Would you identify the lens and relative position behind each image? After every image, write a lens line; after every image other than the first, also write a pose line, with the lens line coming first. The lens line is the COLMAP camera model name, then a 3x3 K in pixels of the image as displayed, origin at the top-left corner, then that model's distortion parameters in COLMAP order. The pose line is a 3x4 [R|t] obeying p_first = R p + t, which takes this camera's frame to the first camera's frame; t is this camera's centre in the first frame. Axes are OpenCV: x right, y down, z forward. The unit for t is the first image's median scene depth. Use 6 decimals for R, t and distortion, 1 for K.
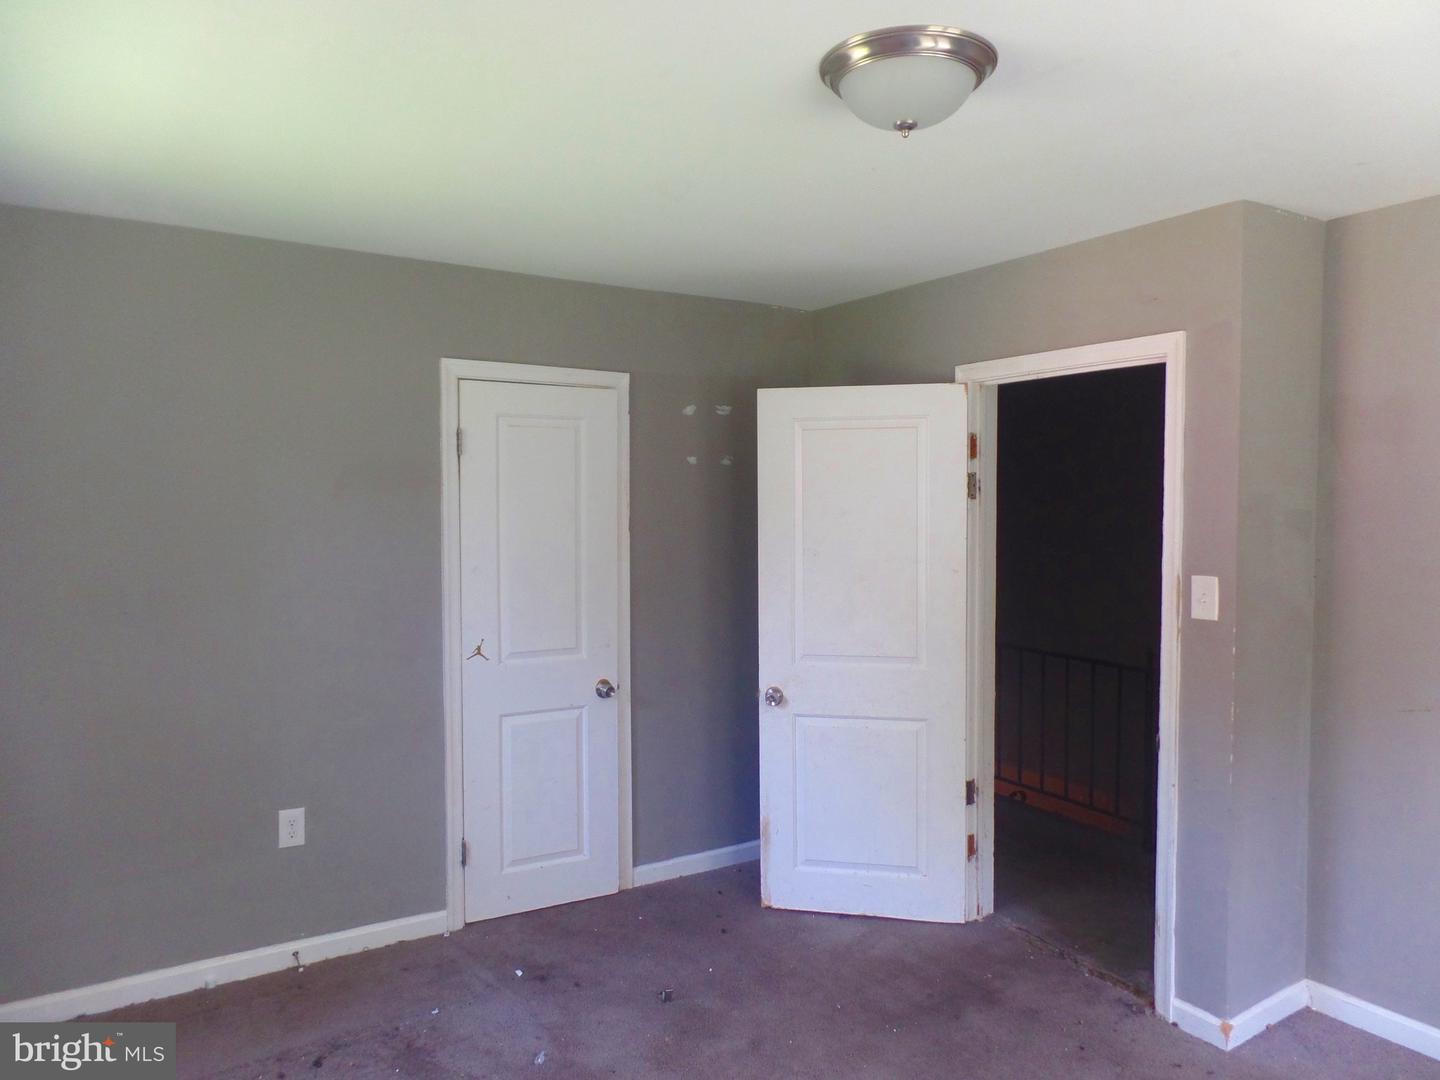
lens RADIAL K [[986.9, 0, 720.2], [0, 986.9, 537.7], [0, 0, 1]] dist [-0.004707, -0.006552]
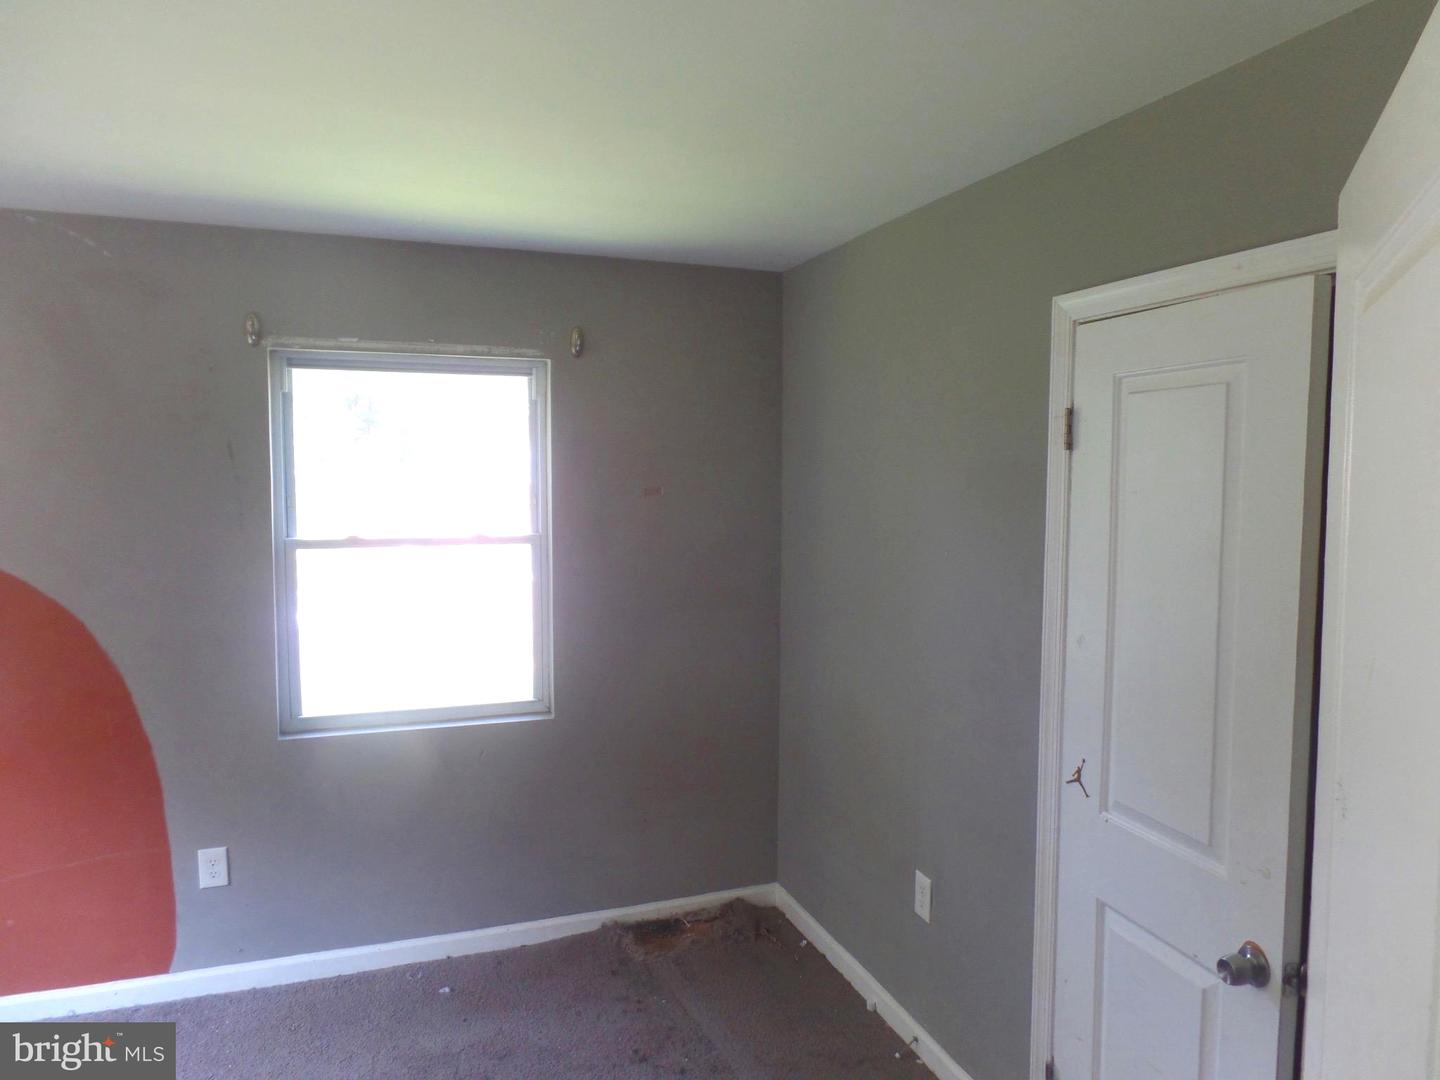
lens RADIAL K [[986.9, 0, 726.0], [0, 986.9, 542.4], [0, 0, 1]] dist [-0.004707, -0.006552]
pose [[-0.202313, 0.075789, -0.976384, 0.373987], [-0.044731, 0.995245, 0.086521, -0.069017], [0.978299, 0.061179, -0.197961, 0.900280]]
